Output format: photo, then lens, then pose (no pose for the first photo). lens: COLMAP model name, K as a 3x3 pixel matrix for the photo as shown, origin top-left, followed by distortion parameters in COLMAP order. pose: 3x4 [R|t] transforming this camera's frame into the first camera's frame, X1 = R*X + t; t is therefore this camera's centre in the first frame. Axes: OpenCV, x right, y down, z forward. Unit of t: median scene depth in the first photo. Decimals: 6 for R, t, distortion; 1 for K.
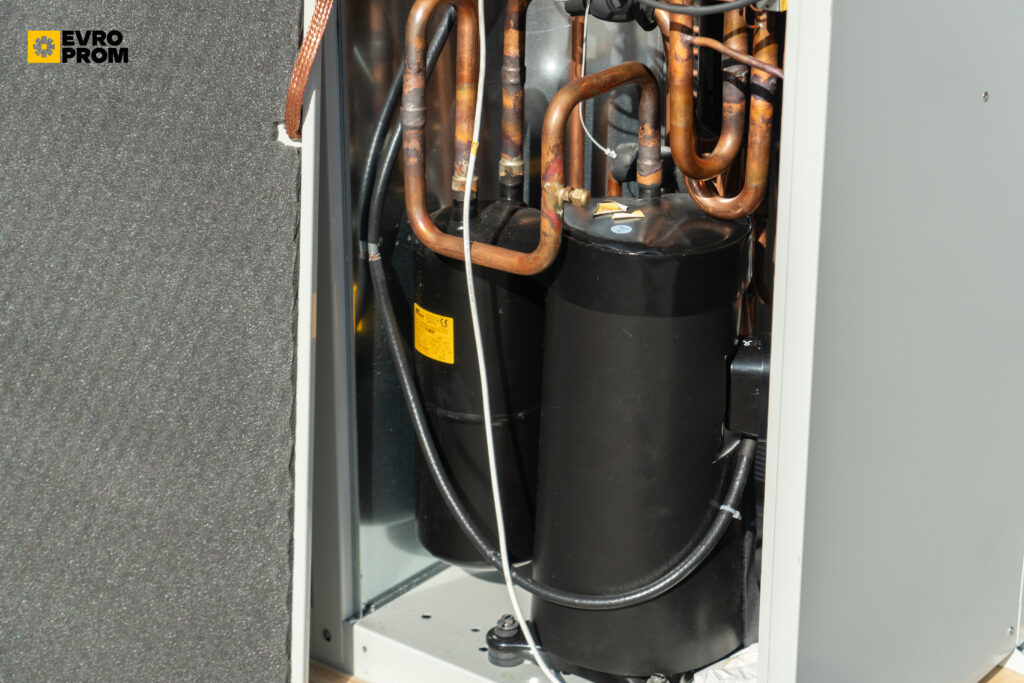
lens RADIAL K [[2244.7, 0, 512.0], [0, 2244.7, 341.5], [0, 0, 1]] dist [0.031003, 0.064660]
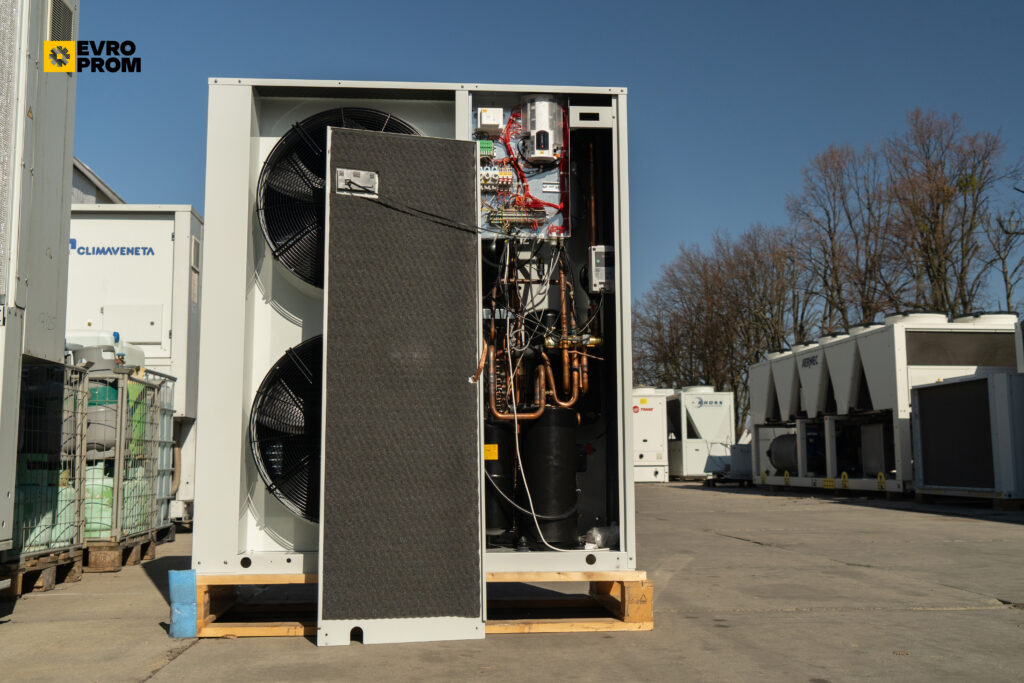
lens RADIAL K [[1047.3, 0, 512.0], [0, 1047.3, 341.5], [0, 0, 1]] dist [0.000720, 0.022522]
pose [[0.742843, 0.069336, 0.665865, -1.117051], [0.241149, 0.900141, -0.362758, 0.444919], [-0.624525, 0.430045, 0.651943, -0.097483]]
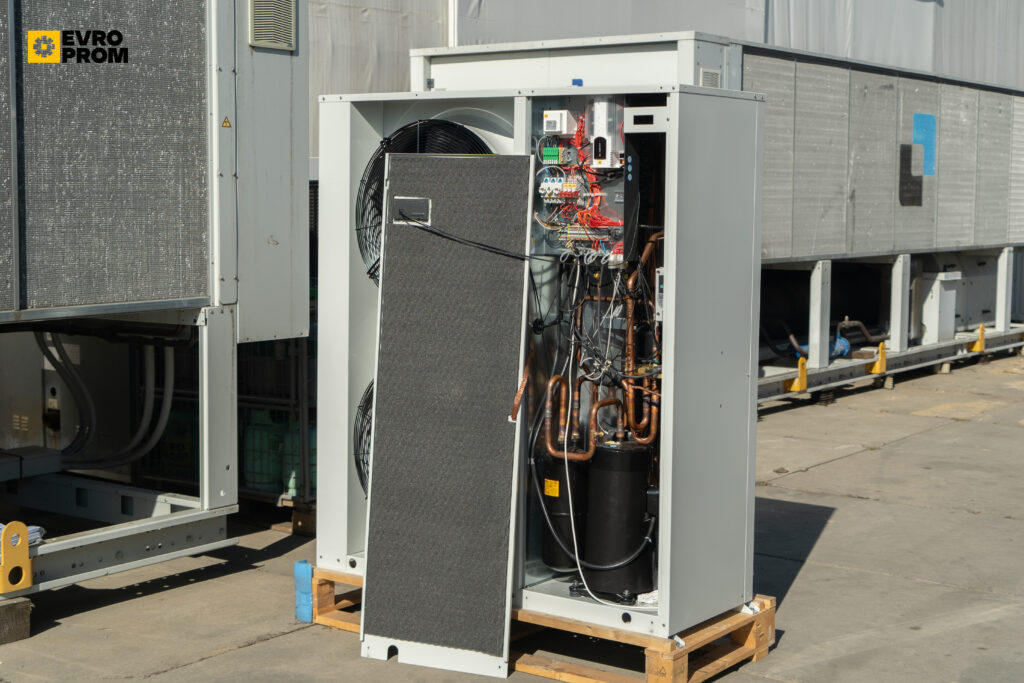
lens RADIAL K [[1576.6, 0, 512.0], [0, 1576.6, 341.5], [0, 0, 1]] dist [0.013434, 0.002329]
pose [[0.999691, 0.002950, 0.024692, -0.154840], [0.003478, 0.966597, -0.256278, 0.386868], [-0.024623, 0.256285, 0.966288, -1.249867]]
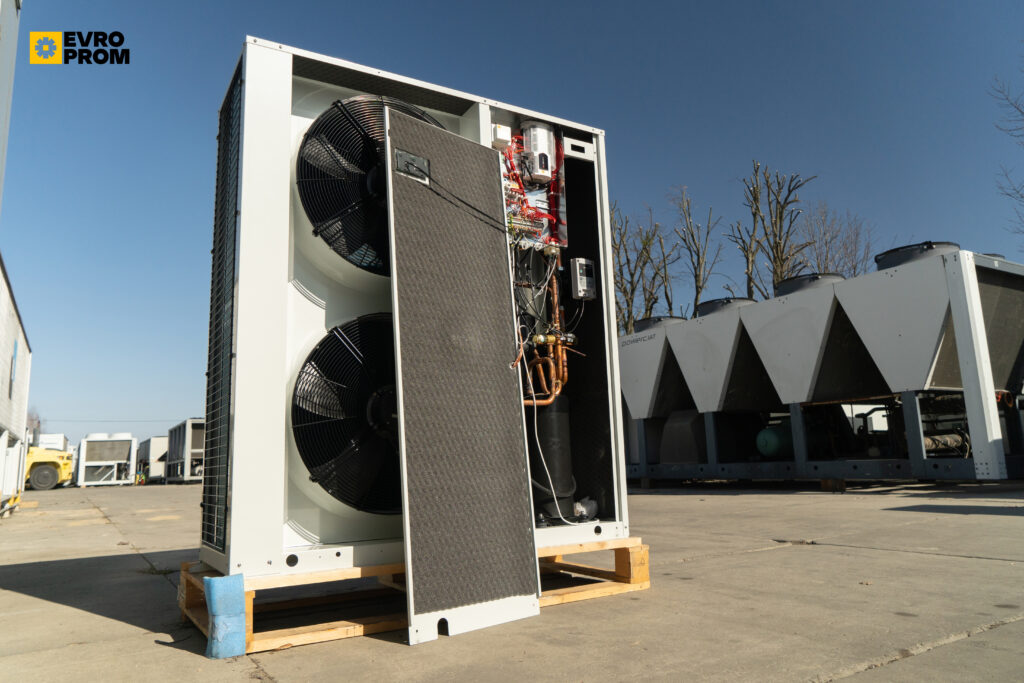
lens RADIAL K [[707.3, 0, 512.0], [0, 707.3, 341.5], [0, 0, 1]] dist [-0.021304, 0.003843]
pose [[0.358250, 0.139293, 0.923176, -1.153820], [0.361473, 0.890994, -0.274711, 0.182972], [-0.860810, 0.432119, 0.268848, 0.678580]]
